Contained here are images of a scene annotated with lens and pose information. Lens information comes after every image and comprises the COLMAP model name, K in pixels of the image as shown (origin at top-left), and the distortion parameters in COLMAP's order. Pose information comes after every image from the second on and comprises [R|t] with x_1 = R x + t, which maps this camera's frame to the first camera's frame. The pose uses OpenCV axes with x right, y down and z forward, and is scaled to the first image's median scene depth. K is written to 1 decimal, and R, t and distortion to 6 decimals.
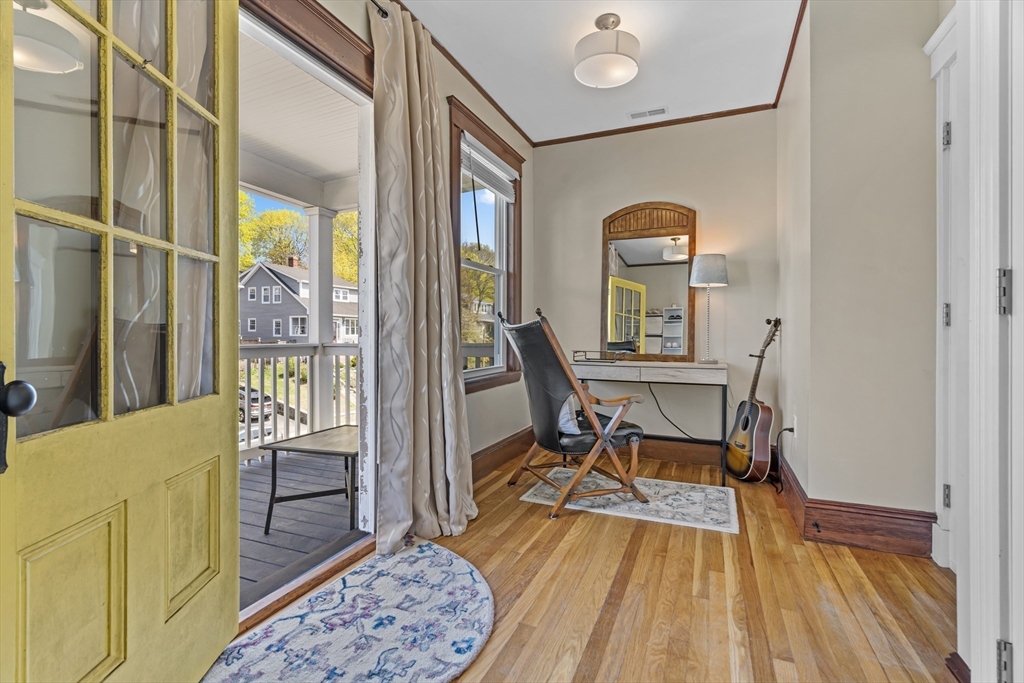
lens RADIAL K [[469.0, 0, 508.7], [0, 469.0, 338.6], [0, 0, 1]] dist [-0.005030, 0.000343]
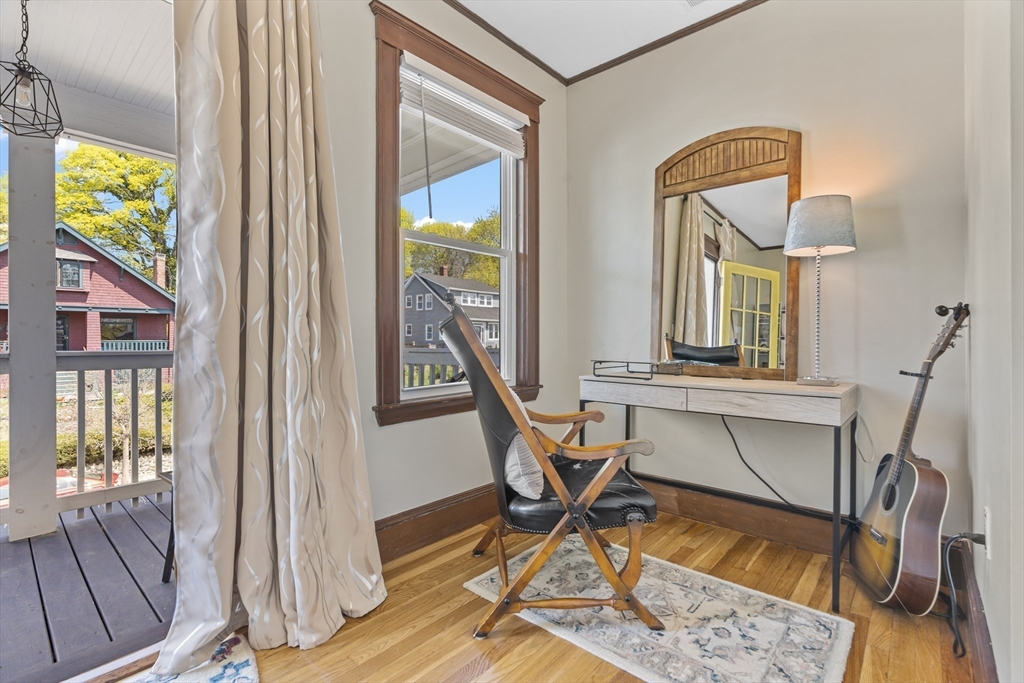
lens RADIAL K [[468.5, 0, 509.9], [0, 468.5, 339.1], [0, 0, 1]] dist [-0.010330, 0.008562]
pose [[0.950205, -0.001864, -0.311619, 0.276820], [-0.000294, 0.999976, -0.006879, 0.000527], [0.311625, 0.006628, 0.950182, 0.372172]]
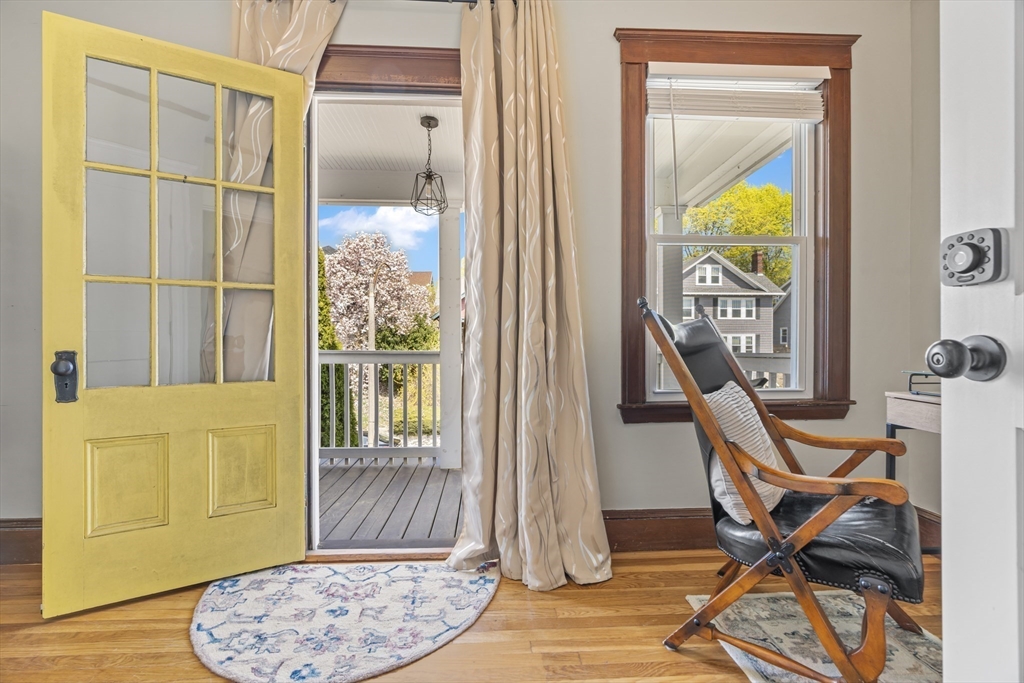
lens RADIAL K [[469.0, 0, 508.7], [0, 469.0, 338.6], [0, 0, 1]] dist [-0.005030, 0.000343]
pose [[0.448493, -0.002421, -0.893783, 0.459810], [-0.007647, 0.999949, -0.006546, -0.002995], [0.893754, 0.009770, 0.448452, 0.469317]]
